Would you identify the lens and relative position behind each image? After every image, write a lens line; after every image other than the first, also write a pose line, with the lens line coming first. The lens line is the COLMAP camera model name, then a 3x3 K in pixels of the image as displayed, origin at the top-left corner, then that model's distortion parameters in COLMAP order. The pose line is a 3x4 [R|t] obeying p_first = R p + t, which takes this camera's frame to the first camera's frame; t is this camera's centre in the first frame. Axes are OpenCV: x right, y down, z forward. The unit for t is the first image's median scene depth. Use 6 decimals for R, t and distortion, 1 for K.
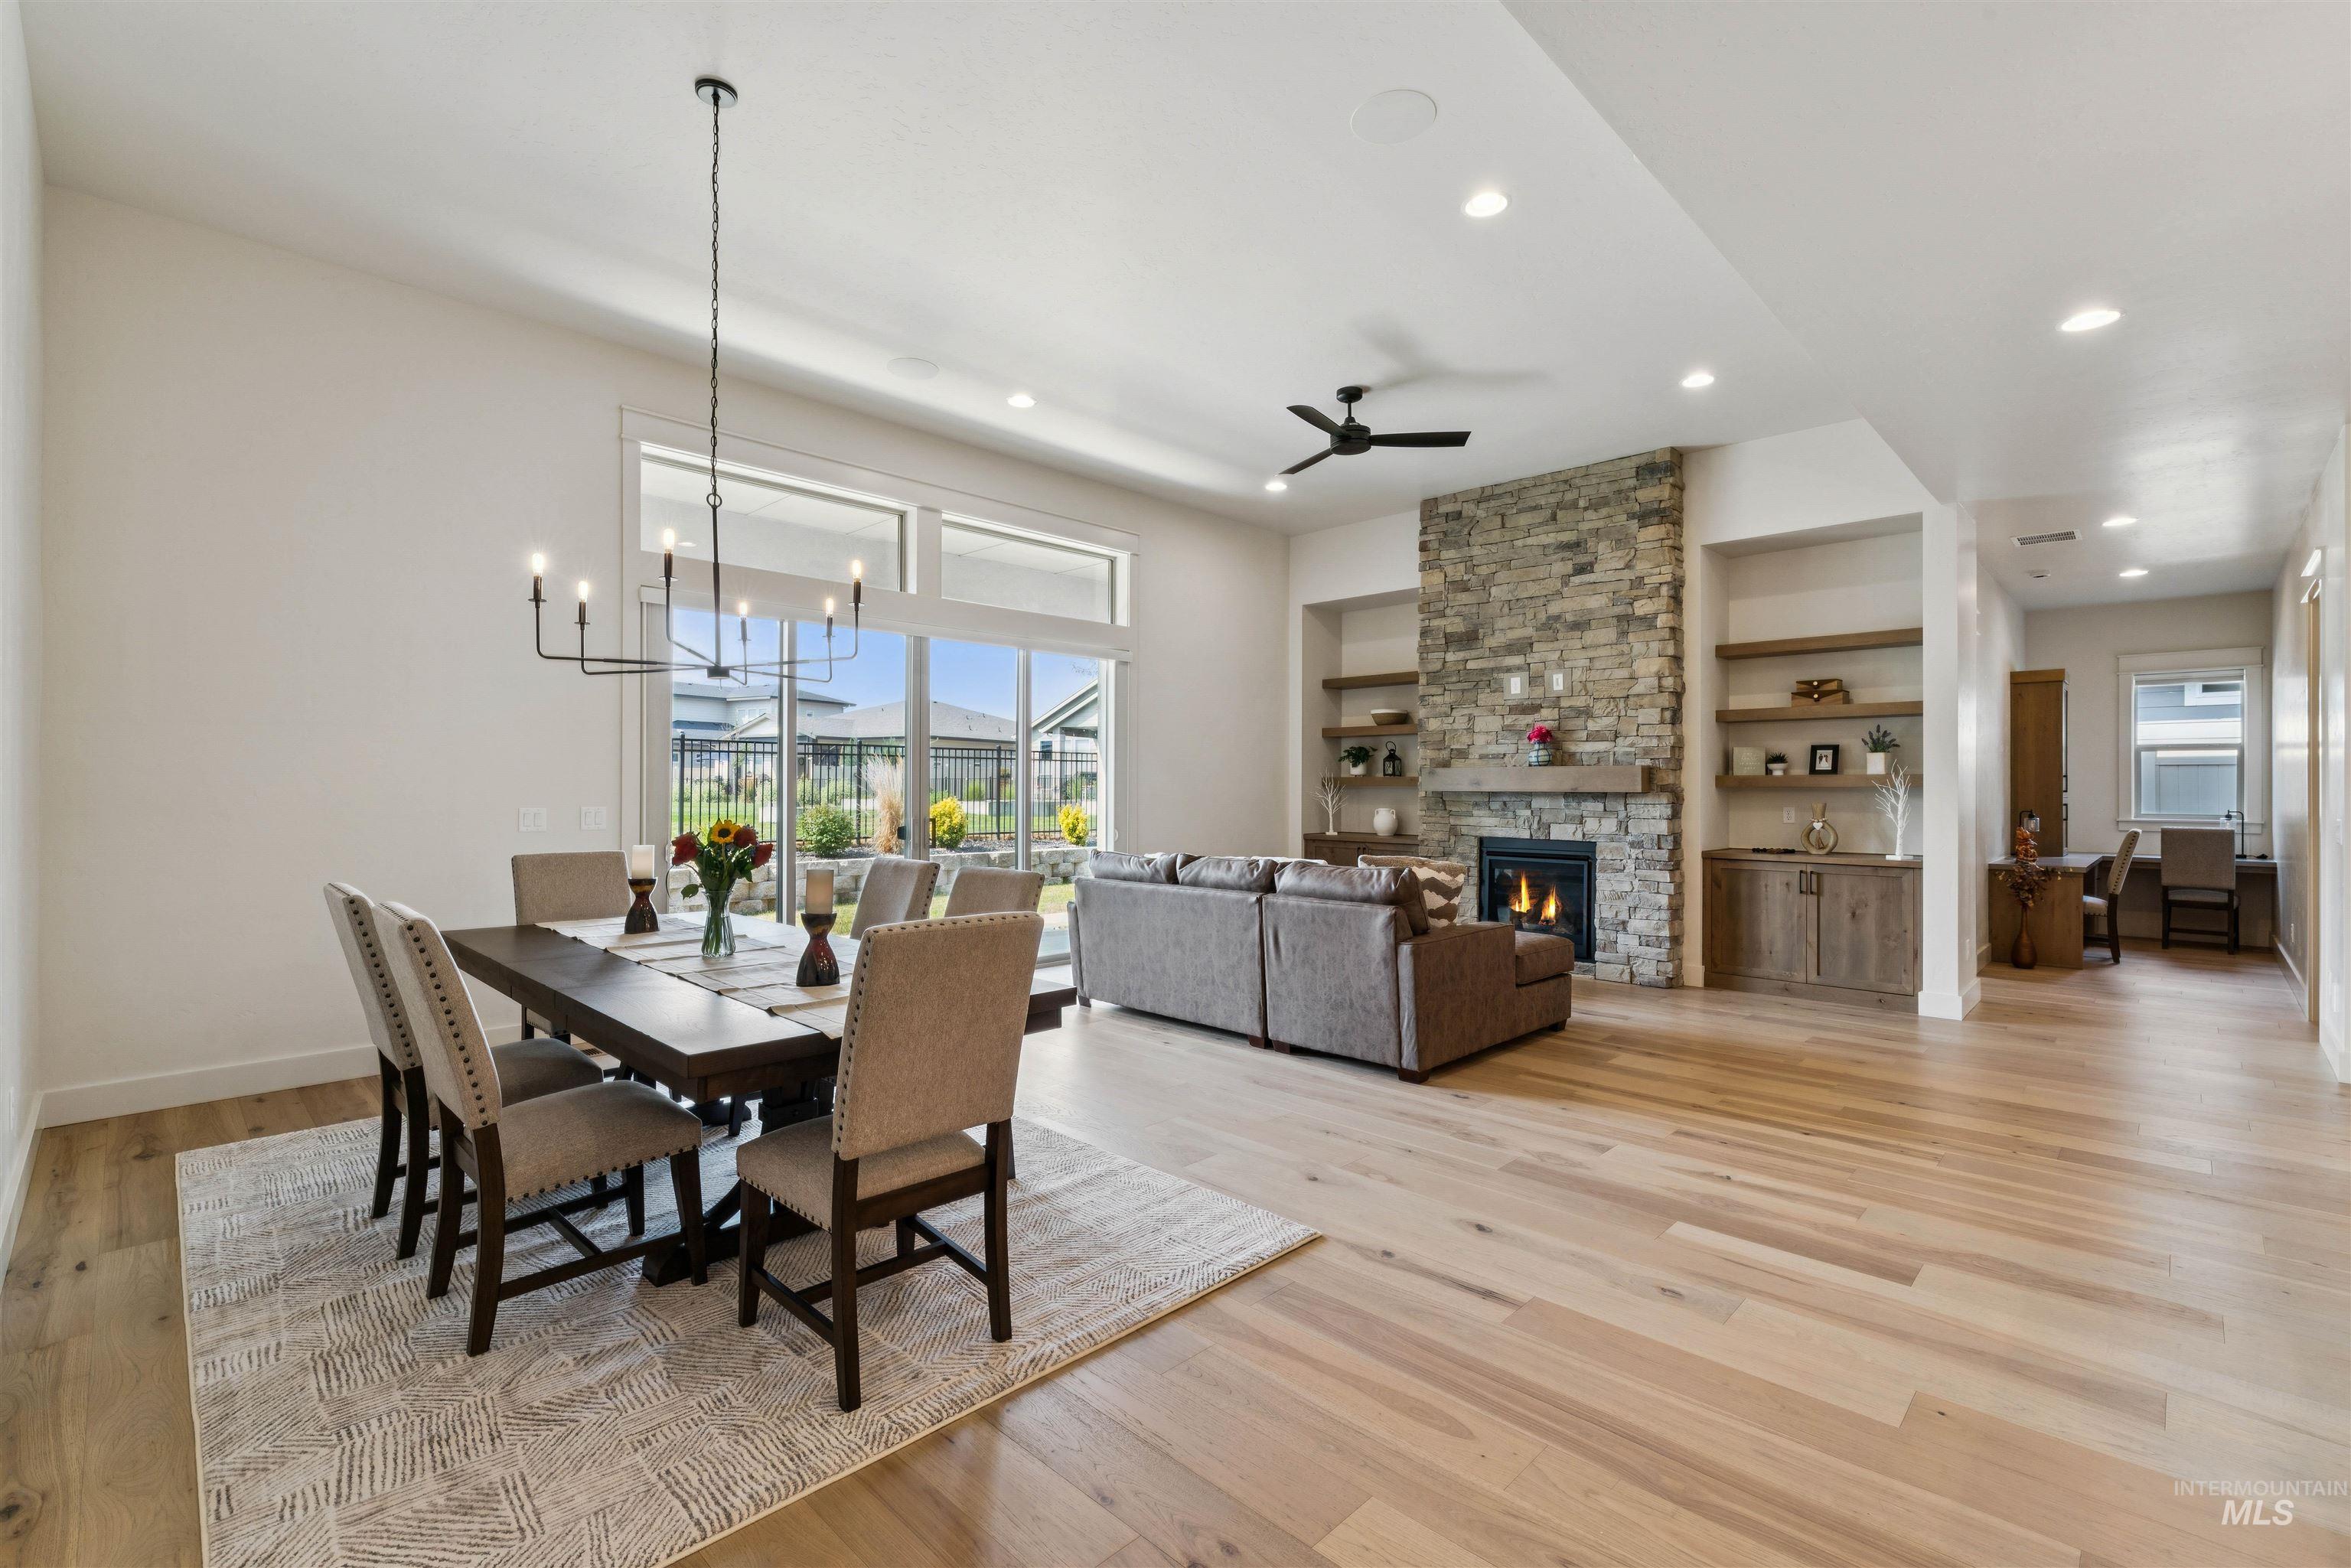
lens RADIAL K [[1028.2, 0, 1177.0], [0, 1028.2, 781.9], [0, 0, 1]] dist [-0.001517, 0.000115]
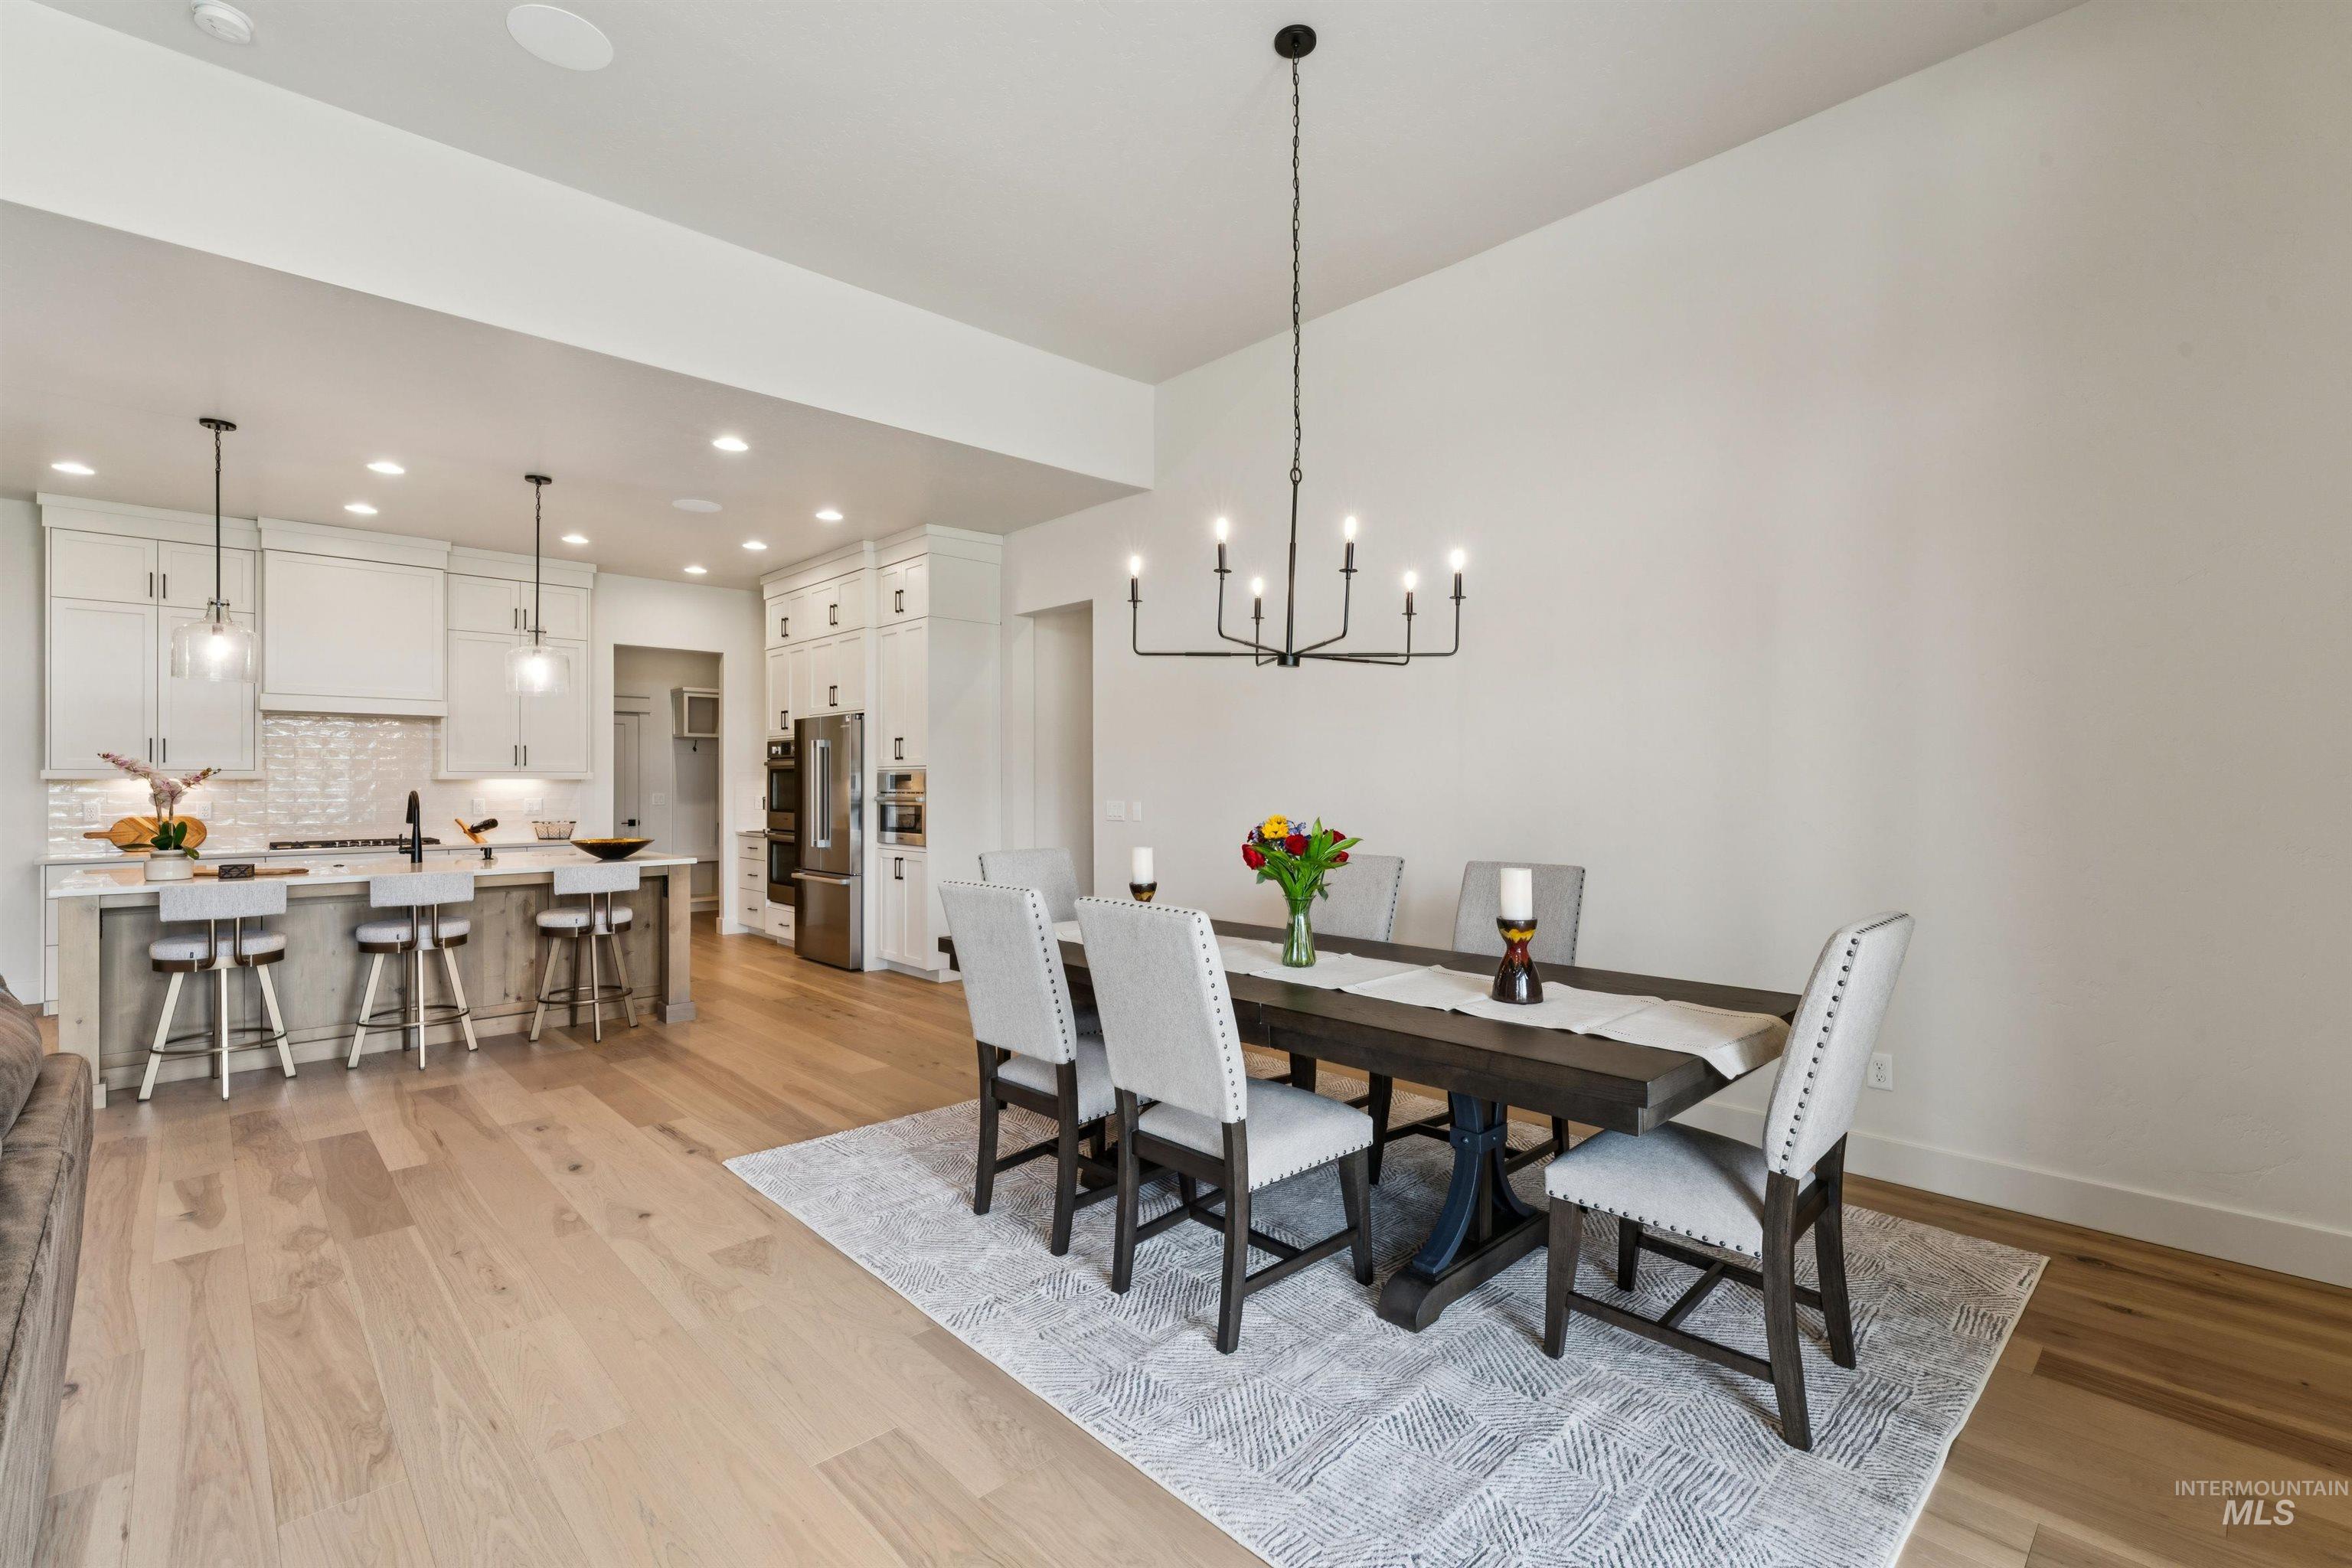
lens RADIAL K [[1038.6, 0, 1175.3], [0, 1038.6, 781.0], [0, 0, 1]] dist [-0.003317, -0.000153]
pose [[-0.999357, -0.000302, 0.035843, -0.176081], [-0.000517, 0.999982, -0.005990, 0.005130], [-0.035841, -0.006005, -0.999339, 0.916025]]
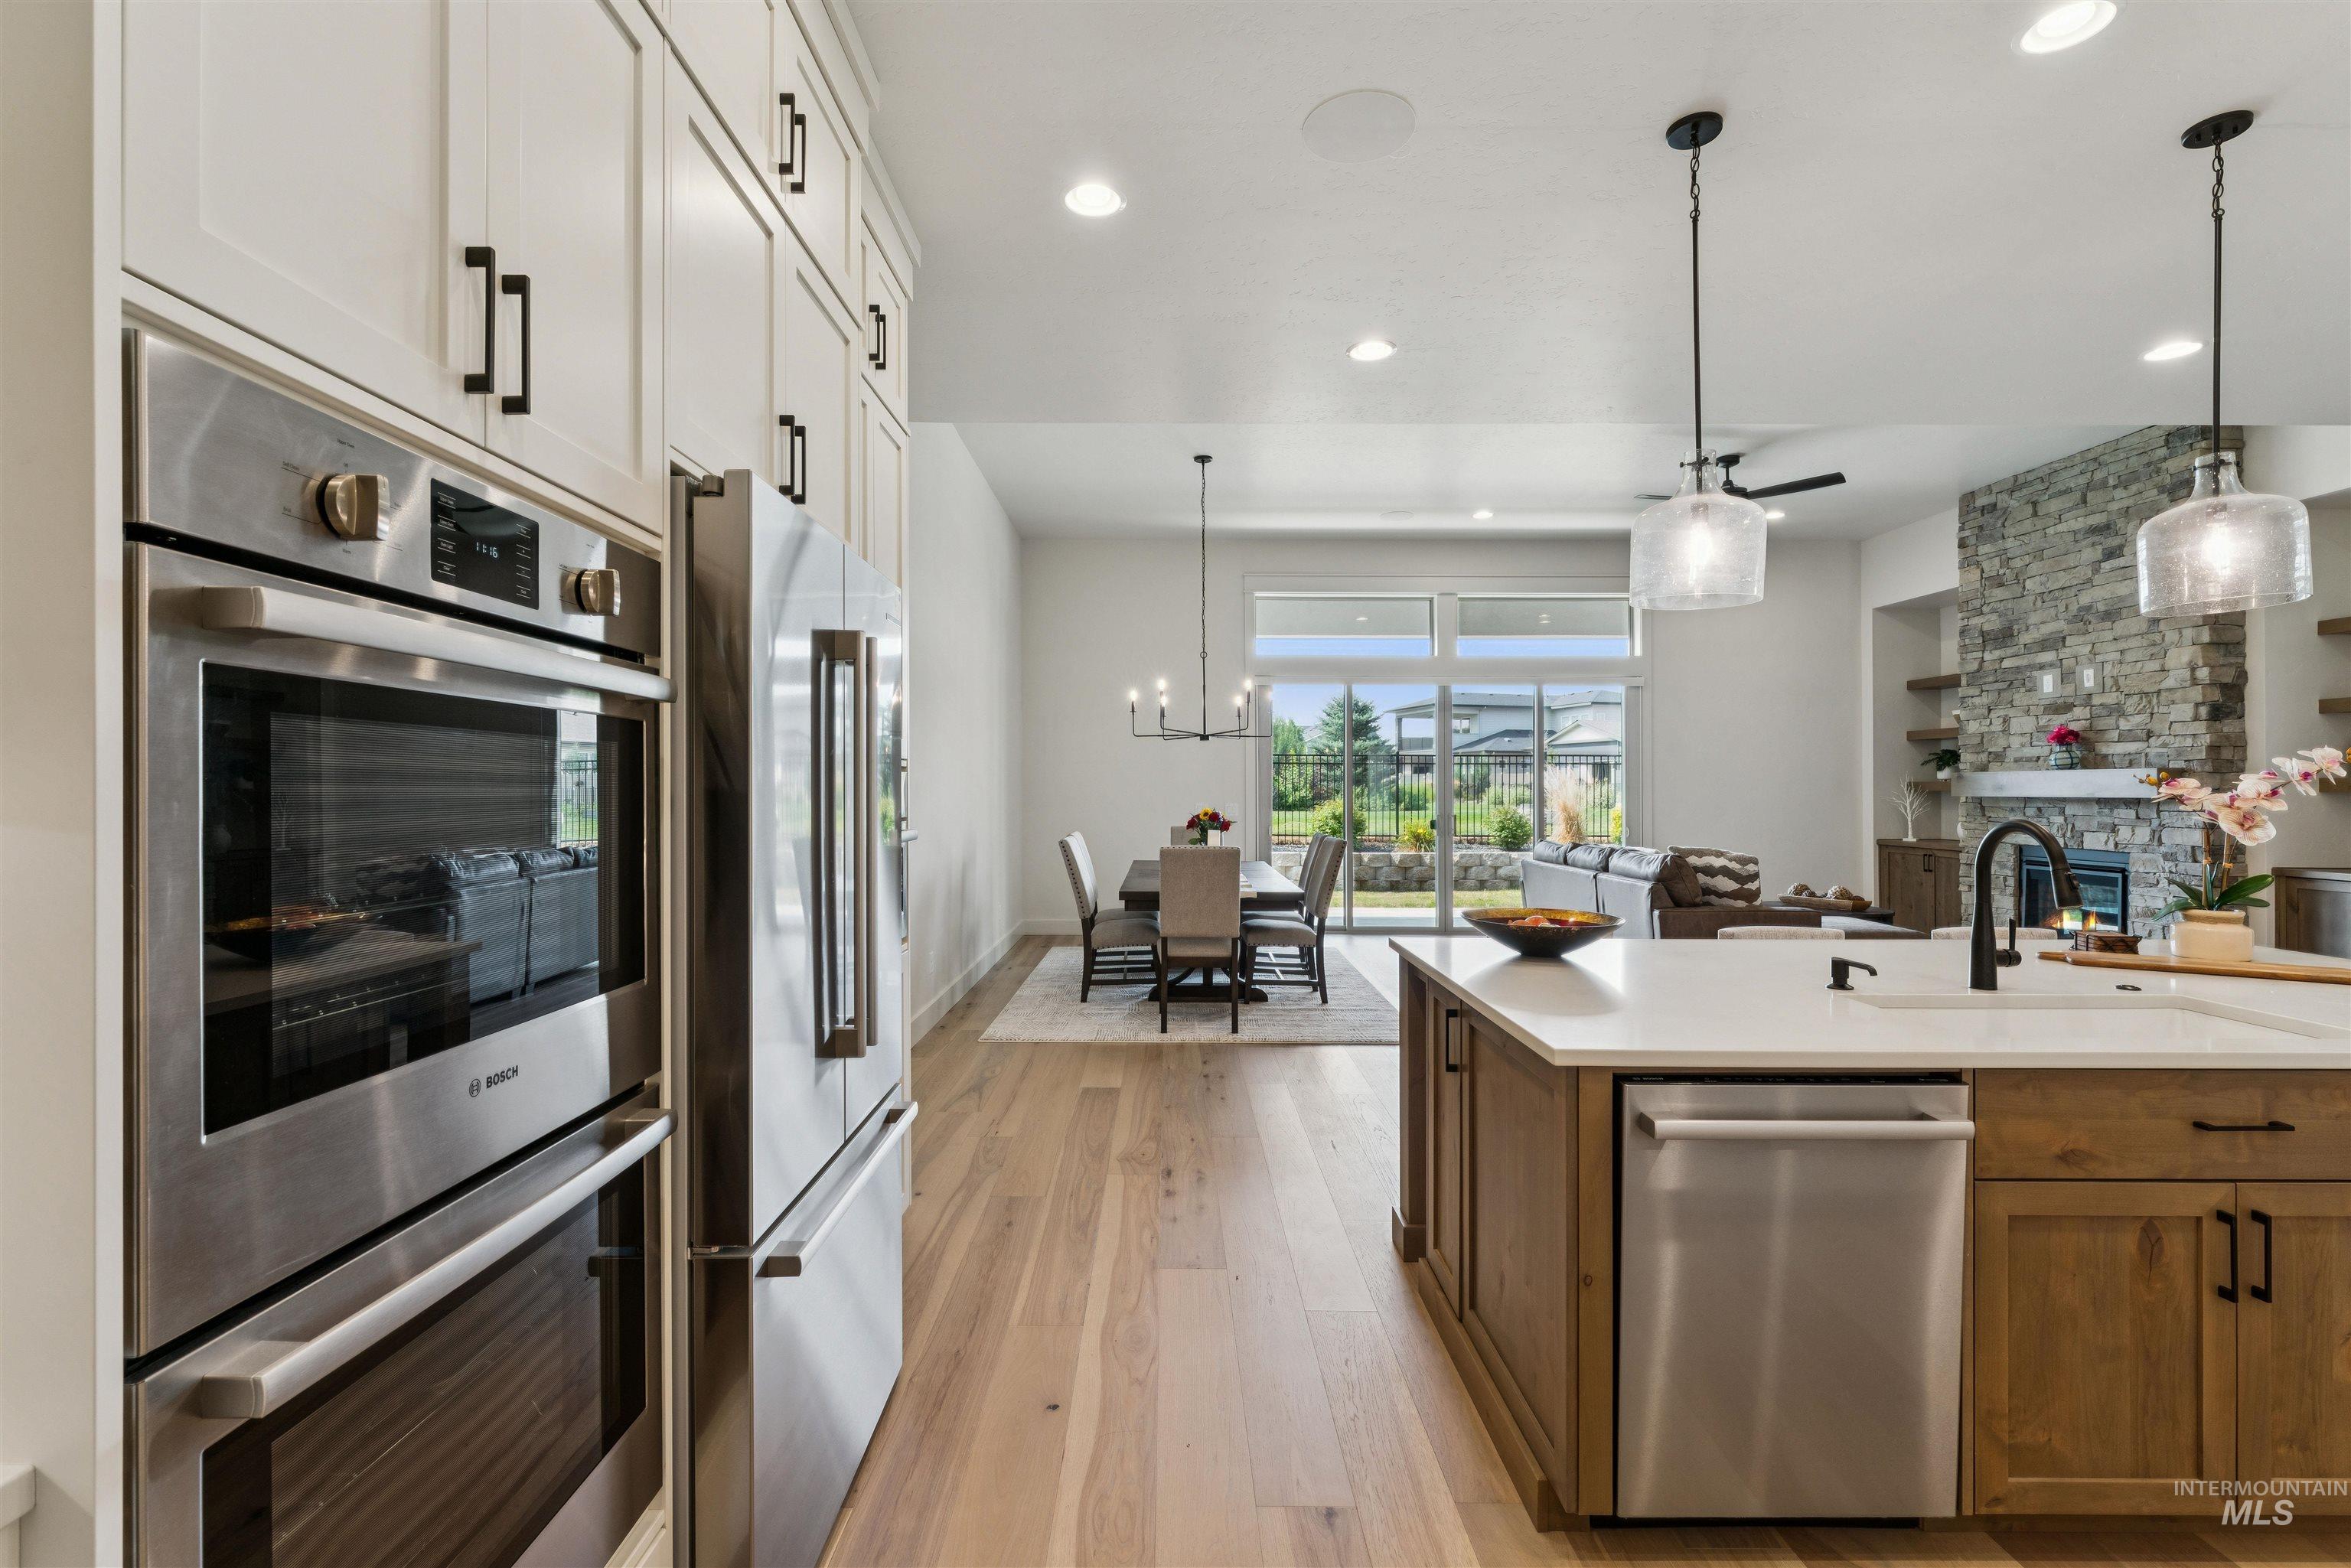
lens RADIAL K [[1043.7, 0, 1164.9], [0, 1043.7, 780.6], [0, 0, 1]] dist [-0.004244, 0.000119]
pose [[0.698913, -0.007964, -0.715163, 0.471688], [0.004168, 0.999966, -0.007062, -0.002153], [0.715195, 0.001955, 0.698922, -0.250666]]
